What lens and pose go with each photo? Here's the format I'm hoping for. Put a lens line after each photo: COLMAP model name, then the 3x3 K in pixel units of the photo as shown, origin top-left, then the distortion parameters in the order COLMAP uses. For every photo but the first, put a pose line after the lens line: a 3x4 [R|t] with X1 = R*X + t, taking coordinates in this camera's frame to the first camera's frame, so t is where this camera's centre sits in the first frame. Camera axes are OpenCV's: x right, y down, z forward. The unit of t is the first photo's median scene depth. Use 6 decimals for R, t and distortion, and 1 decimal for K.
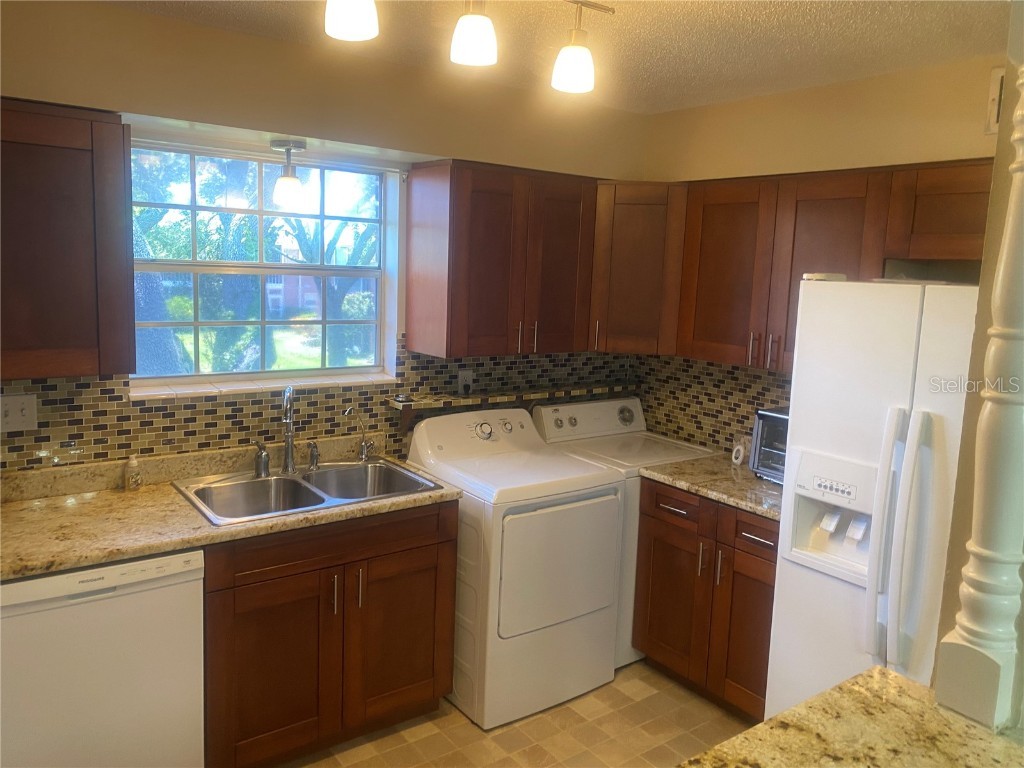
lens RADIAL K [[774.2, 0, 508.9], [0, 774.2, 377.6], [0, 0, 1]] dist [0.101487, -0.188353]
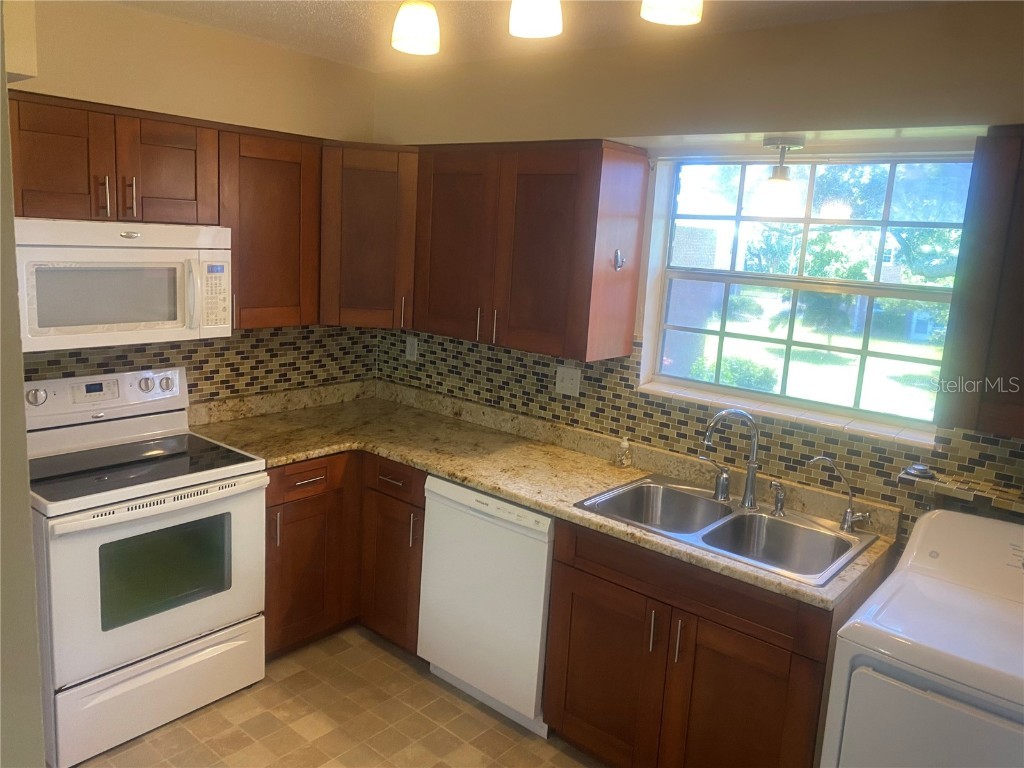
lens RADIAL K [[774.2, 0, 508.9], [0, 774.2, 377.6], [0, 0, 1]] dist [0.101487, -0.188353]
pose [[0.230322, 0.152177, -0.961142, 0.535277], [-0.190516, 0.975634, 0.108818, -0.074410], [0.954283, 0.158050, 0.253702, 0.519527]]
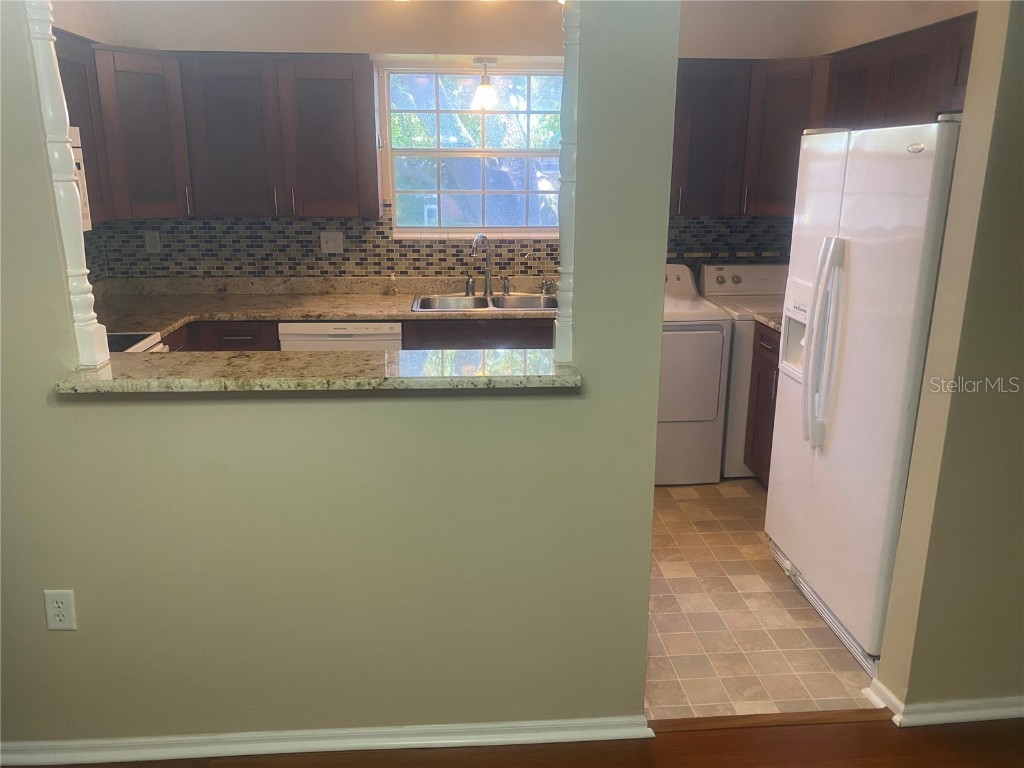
lens RADIAL K [[774.2, 0, 508.9], [0, 774.2, 377.6], [0, 0, 1]] dist [0.101487, -0.188353]
pose [[0.843635, 0.105420, -0.526466, 0.574575], [-0.047257, 0.991309, 0.122774, 0.100485], [0.534834, -0.078697, 0.841285, -0.235099]]
